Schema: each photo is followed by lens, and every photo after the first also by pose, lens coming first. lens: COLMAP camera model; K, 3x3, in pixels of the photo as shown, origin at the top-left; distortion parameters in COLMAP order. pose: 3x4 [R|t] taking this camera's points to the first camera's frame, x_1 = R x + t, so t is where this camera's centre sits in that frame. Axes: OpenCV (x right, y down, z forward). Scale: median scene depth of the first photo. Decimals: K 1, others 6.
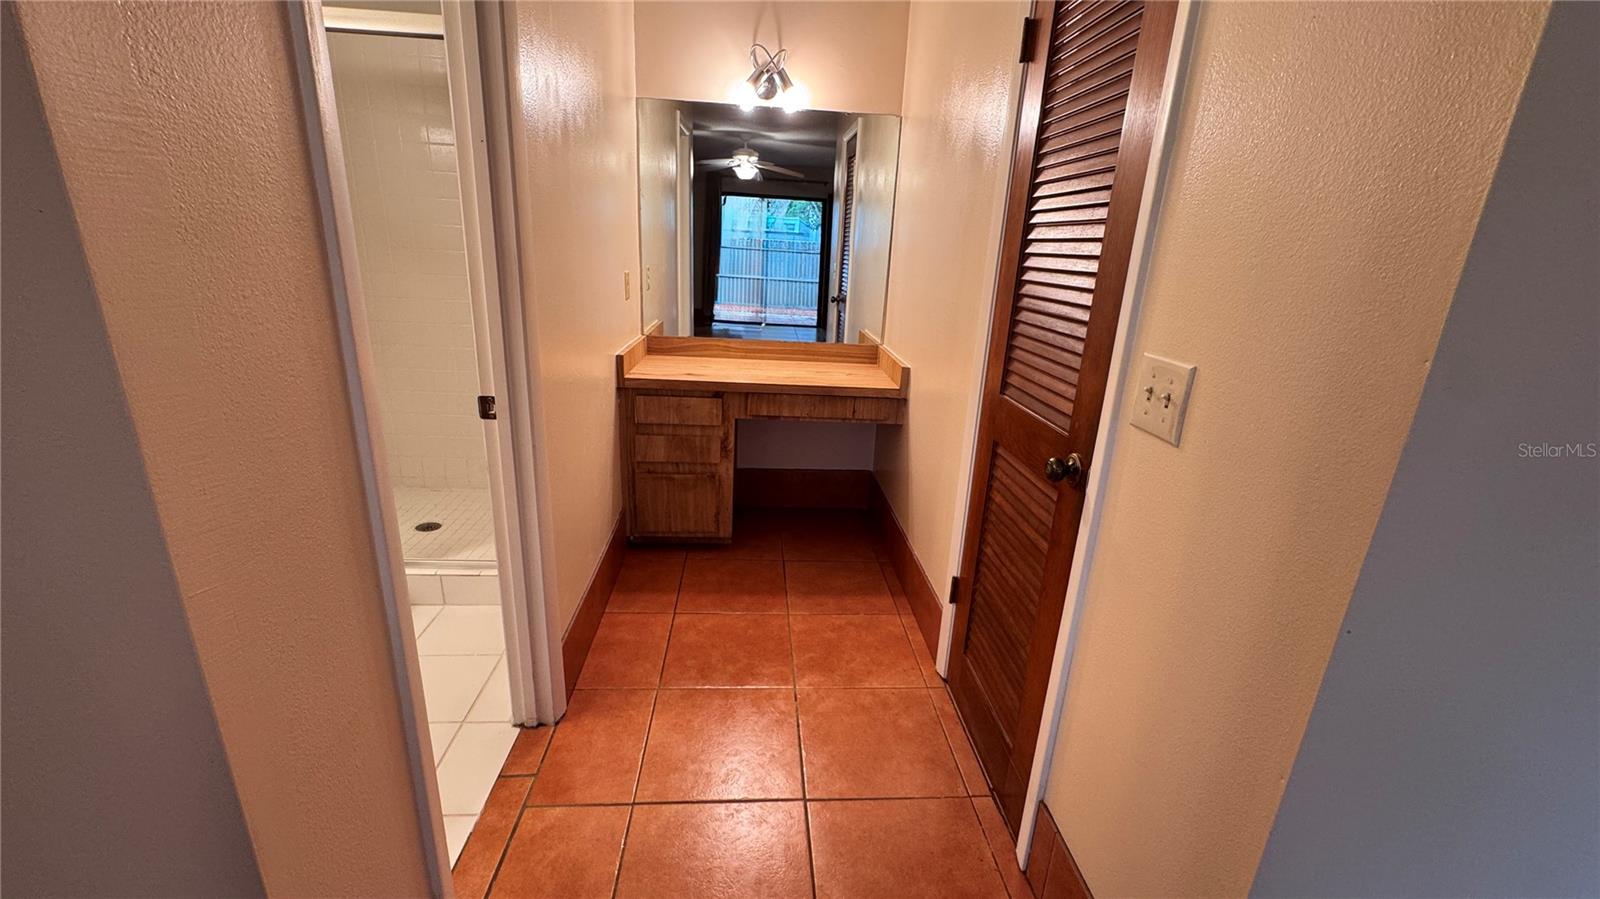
lens RADIAL K [[641.0, 0, 801.9], [0, 641.0, 446.1], [0, 0, 1]] dist [0.000345, 0.000137]
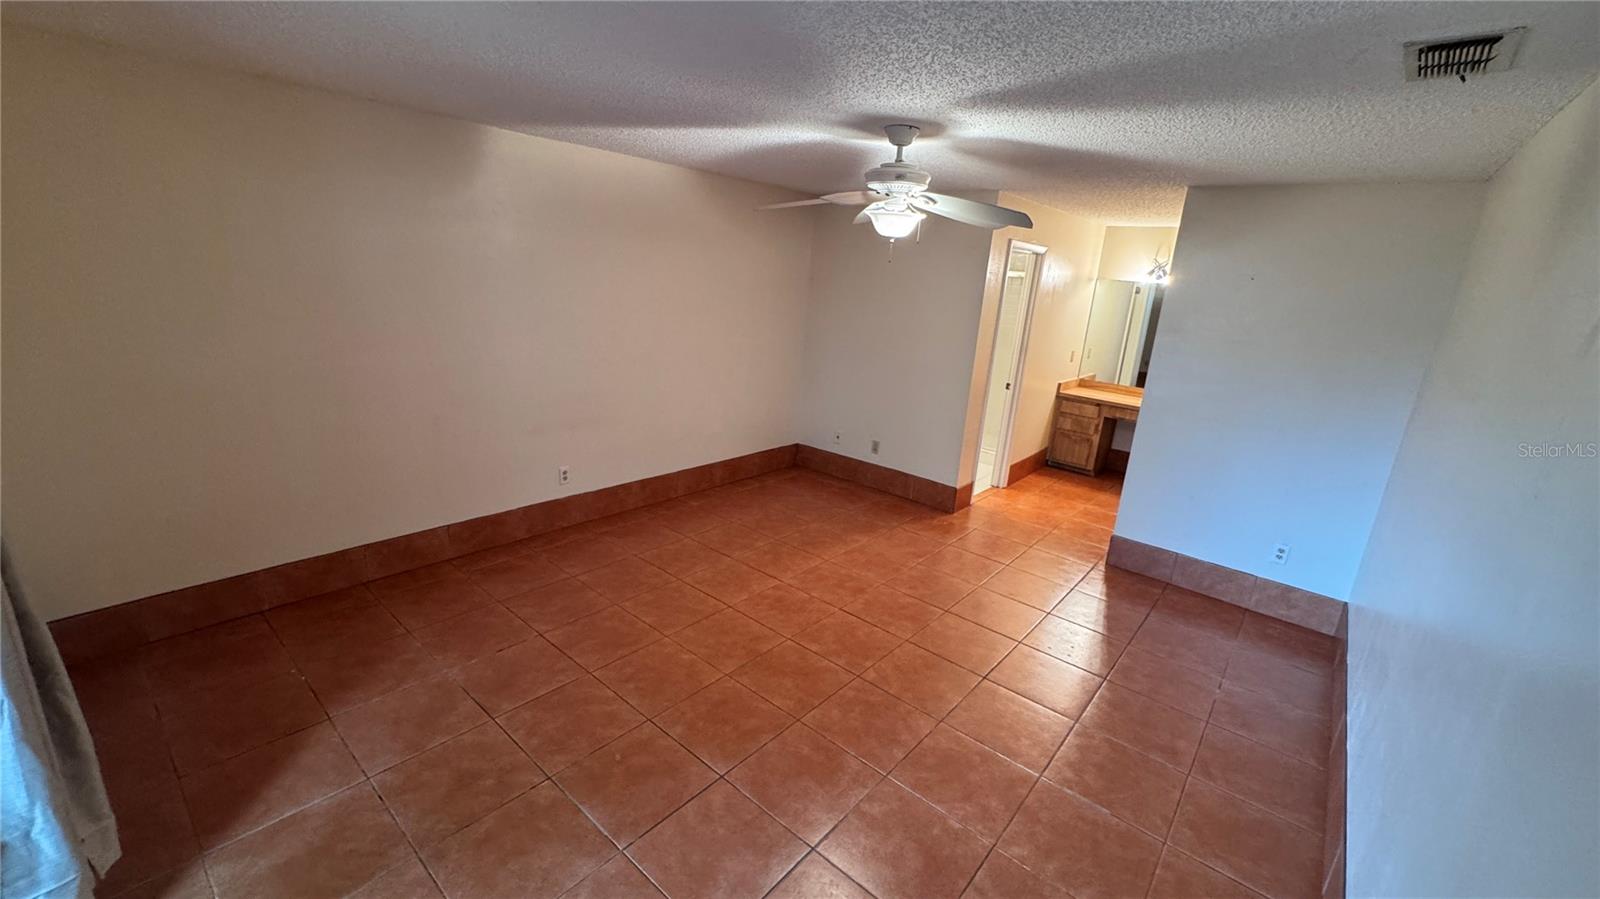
lens RADIAL K [[641.0, 0, 800.0], [0, 641.0, 452.5], [0, 0, 1]] dist [0.000345, 0.000137]
pose [[0.714056, 0.197891, -0.671538, 0.687243], [-0.247692, 0.968588, 0.022052, 0.301811], [0.654808, 0.150588, 0.740642, -1.400577]]
